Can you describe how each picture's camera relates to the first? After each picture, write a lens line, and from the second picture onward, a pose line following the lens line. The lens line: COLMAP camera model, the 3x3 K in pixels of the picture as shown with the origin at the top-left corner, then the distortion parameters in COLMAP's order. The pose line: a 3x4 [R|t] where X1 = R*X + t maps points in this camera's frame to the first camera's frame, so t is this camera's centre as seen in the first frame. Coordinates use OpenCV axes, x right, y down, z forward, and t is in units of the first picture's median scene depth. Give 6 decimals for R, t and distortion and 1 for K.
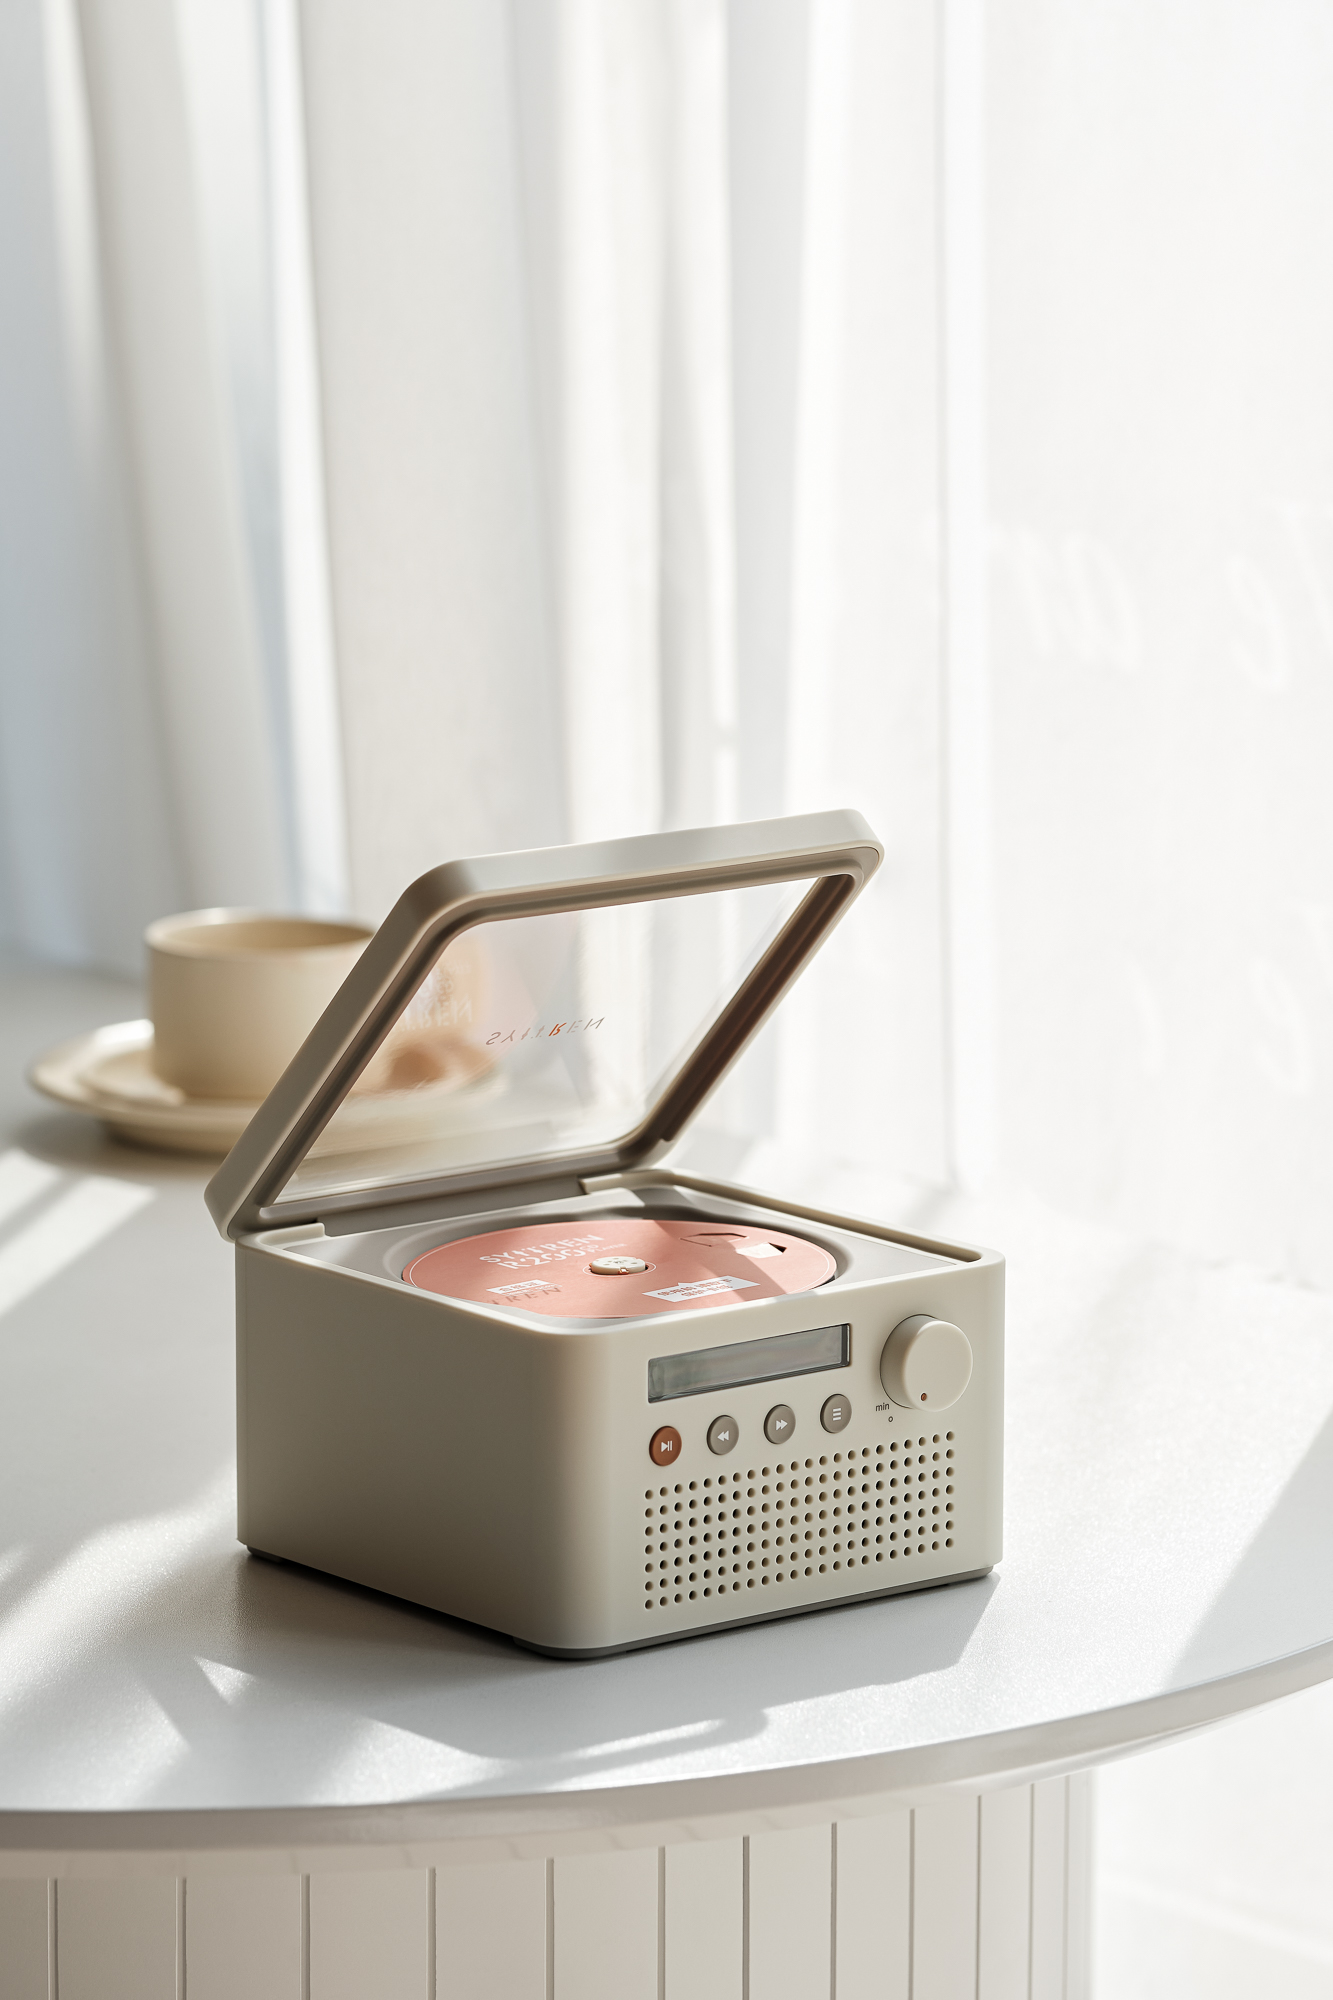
lens RADIAL K [[7791.4, 0, 666.5], [0, 7791.4, 1000.0], [0, 0, 1]] dist [0.120423, 2.454480]
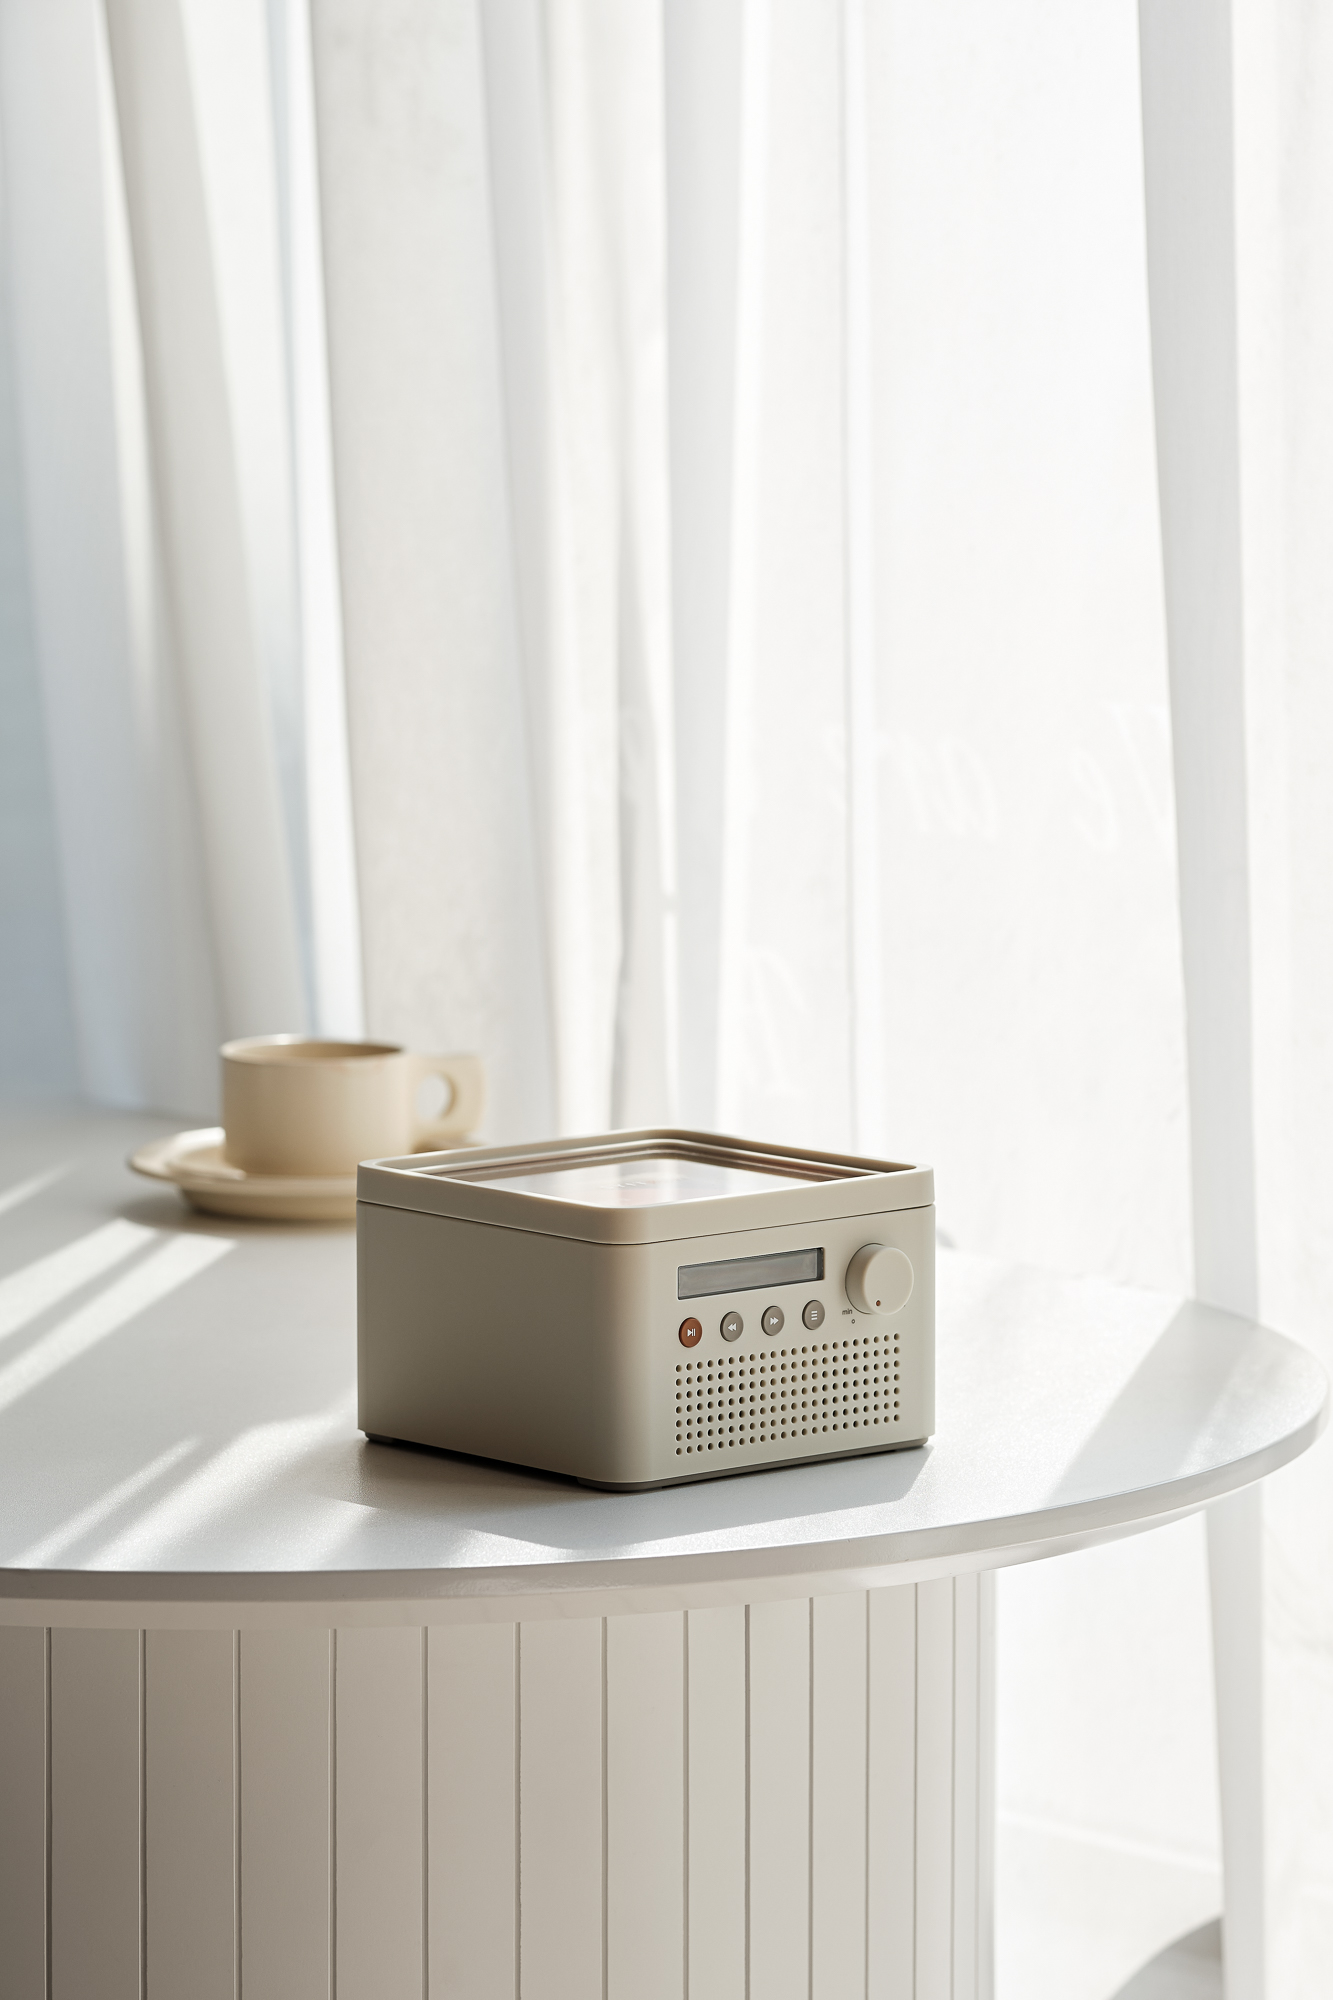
lens RADIAL K [[7791.4, 0, 666.5], [0, 7791.4, 1000.0], [0, 0, 1]] dist [0.120423, 2.454480]
pose [[0.999363, -0.006419, 0.035103, -0.050154], [0.008661, 0.997906, -0.064099, 0.084415], [-0.034618, 0.064362, 0.997326, -0.339860]]
